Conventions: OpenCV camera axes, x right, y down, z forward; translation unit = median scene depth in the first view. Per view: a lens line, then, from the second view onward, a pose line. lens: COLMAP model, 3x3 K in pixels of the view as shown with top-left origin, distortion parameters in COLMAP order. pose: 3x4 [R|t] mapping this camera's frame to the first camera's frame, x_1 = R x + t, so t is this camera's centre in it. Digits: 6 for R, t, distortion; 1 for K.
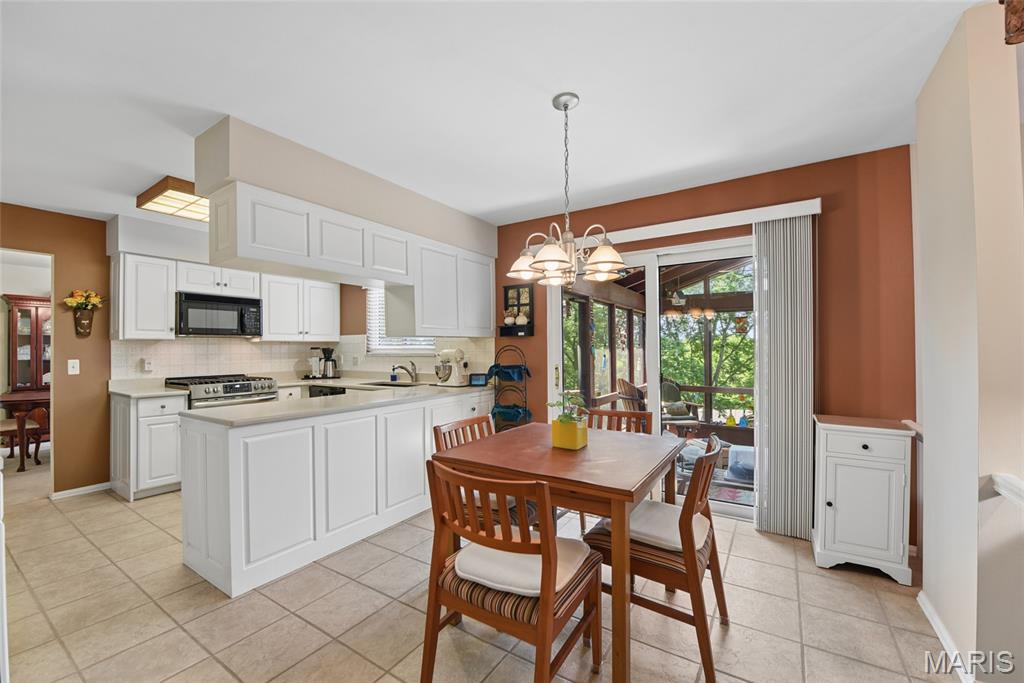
lens RADIAL K [[416.2, 0, 517.1], [0, 416.2, 345.9], [0, 0, 1]] dist [-0.019966, -0.001567]
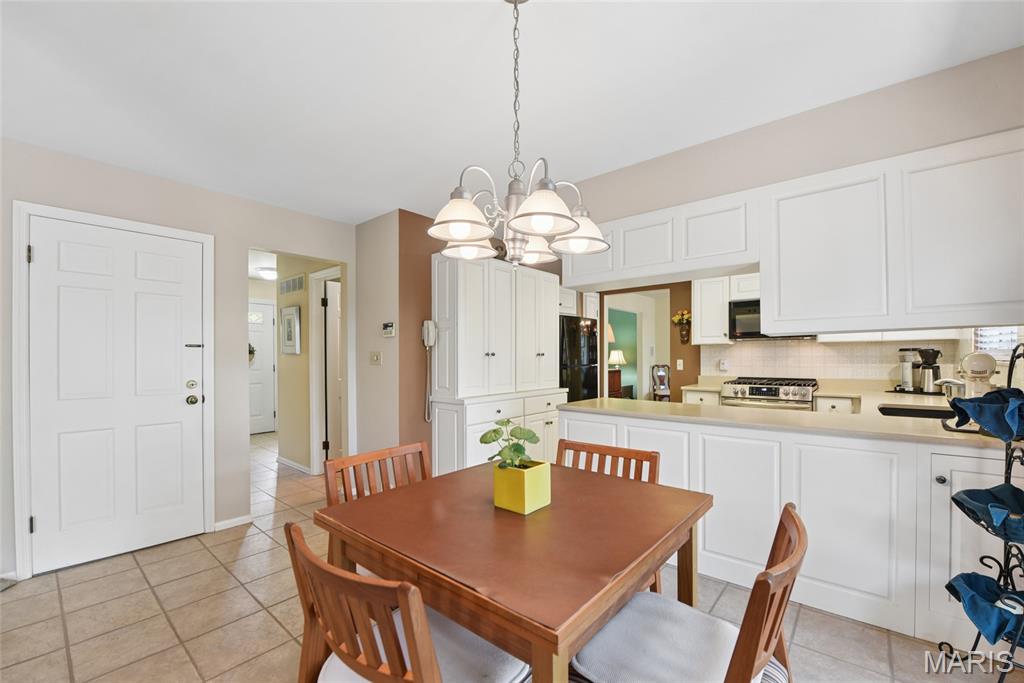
lens RADIAL K [[416.2, 0, 511.4], [0, 416.2, 349.6], [0, 0, 1]] dist [-0.019966, -0.001567]
pose [[-0.131811, -0.006411, -0.991254, 0.384502], [0.014360, 0.999862, -0.008376, 0.002223], [0.991171, -0.015338, -0.131700, 0.532816]]
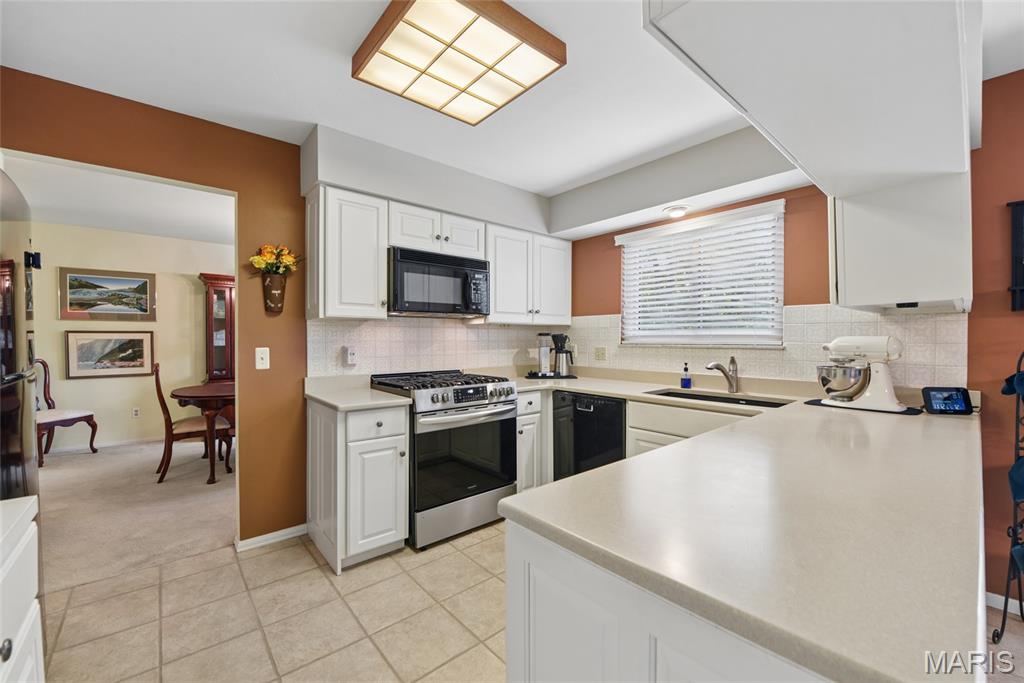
lens RADIAL K [[416.2, 0, 515.9], [0, 416.2, 343.9], [0, 0, 1]] dist [-0.019966, -0.001567]
pose [[0.959469, 0.011798, -0.281567, -0.429477], [-0.006092, 0.999758, 0.021131, 0.009453], [0.281749, -0.018559, 0.959309, 0.398240]]
